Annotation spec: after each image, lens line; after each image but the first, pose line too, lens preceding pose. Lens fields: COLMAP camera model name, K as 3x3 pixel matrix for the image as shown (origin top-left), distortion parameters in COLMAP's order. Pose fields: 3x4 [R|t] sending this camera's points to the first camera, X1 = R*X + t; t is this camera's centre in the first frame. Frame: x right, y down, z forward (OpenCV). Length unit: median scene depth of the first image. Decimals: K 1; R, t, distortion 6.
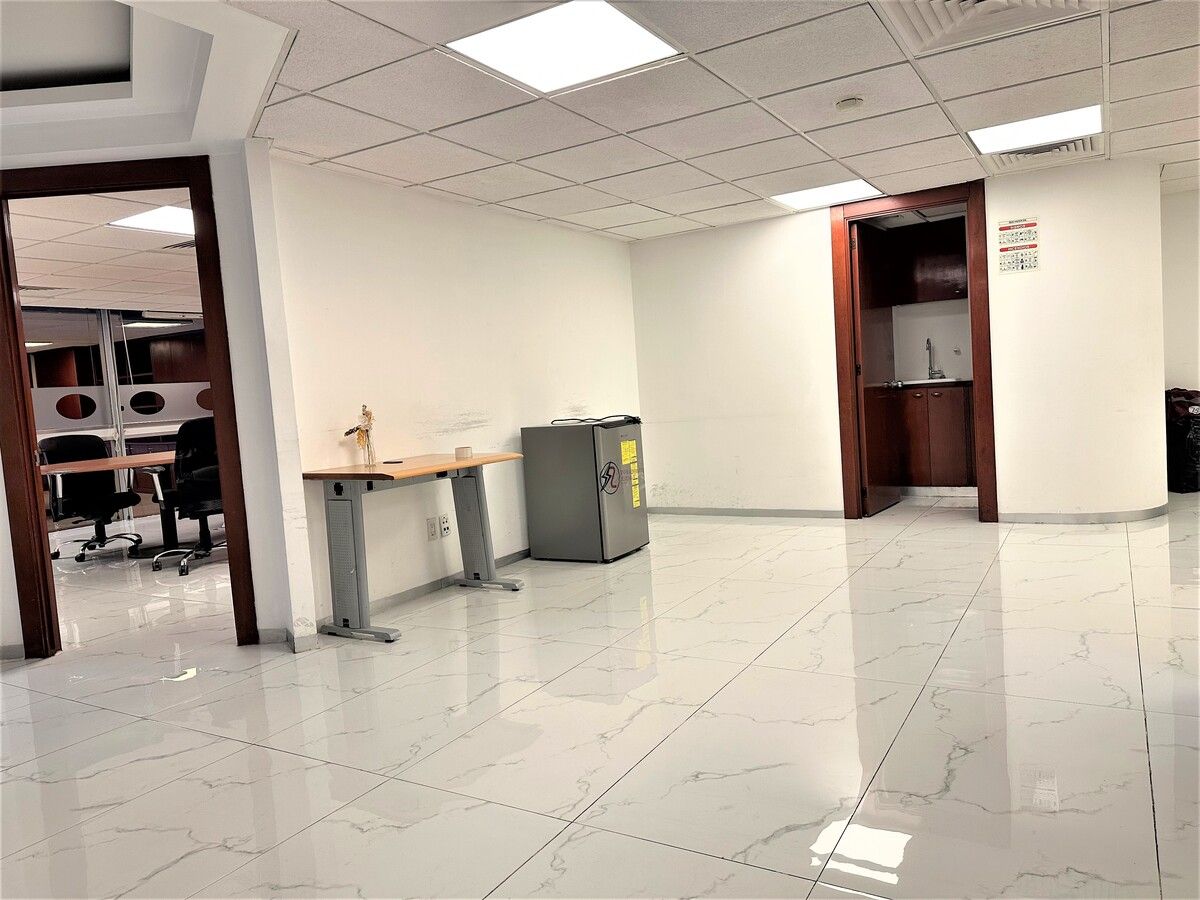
lens RADIAL K [[849.6, 0, 599.8], [0, 849.6, 451.3], [0, 0, 1]] dist [0.047560, -0.056238]
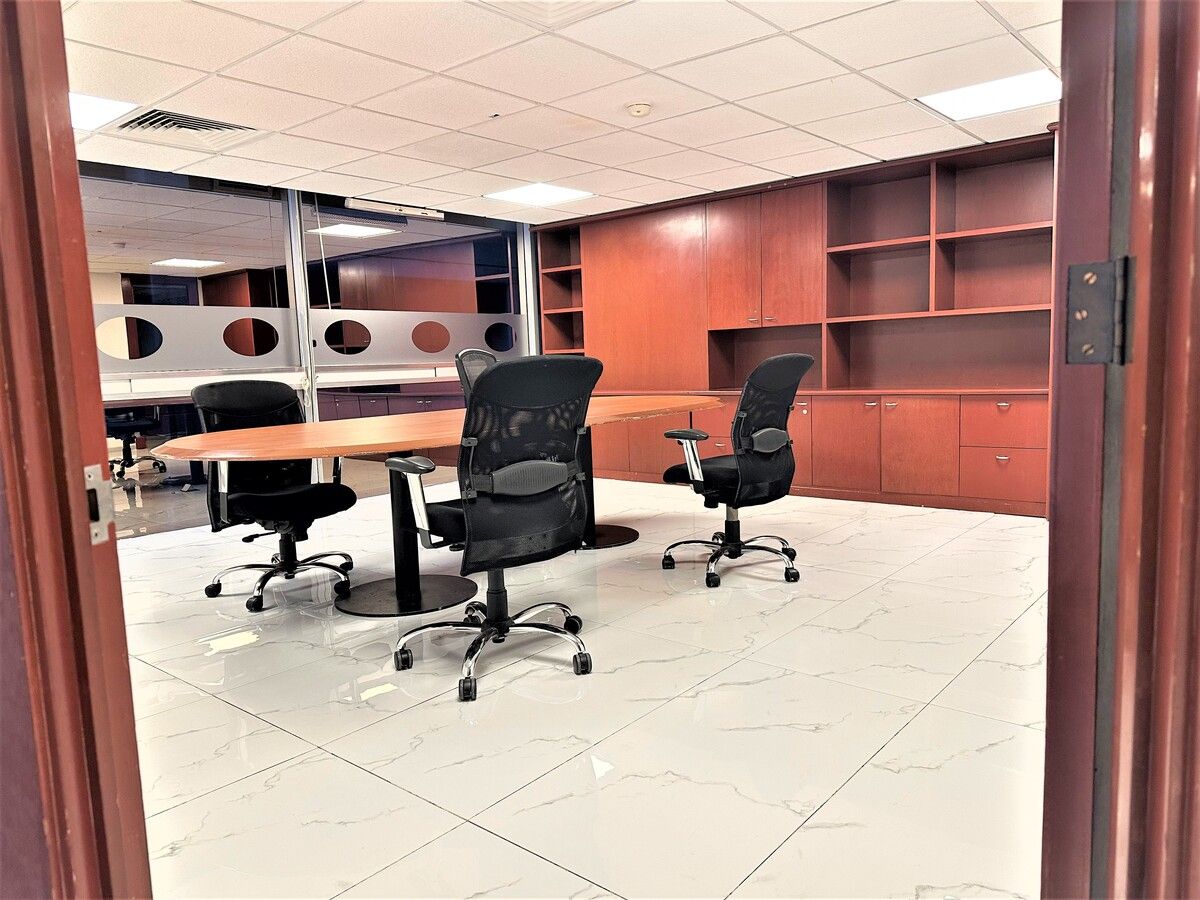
lens RADIAL K [[849.6, 0, 598.7], [0, 849.6, 446.8], [0, 0, 1]] dist [0.047560, -0.056238]
pose [[0.987273, 0.050530, -0.150794, -0.255008], [-0.044226, 0.998013, 0.044870, -0.009628], [0.152761, -0.037629, 0.987546, 0.406887]]
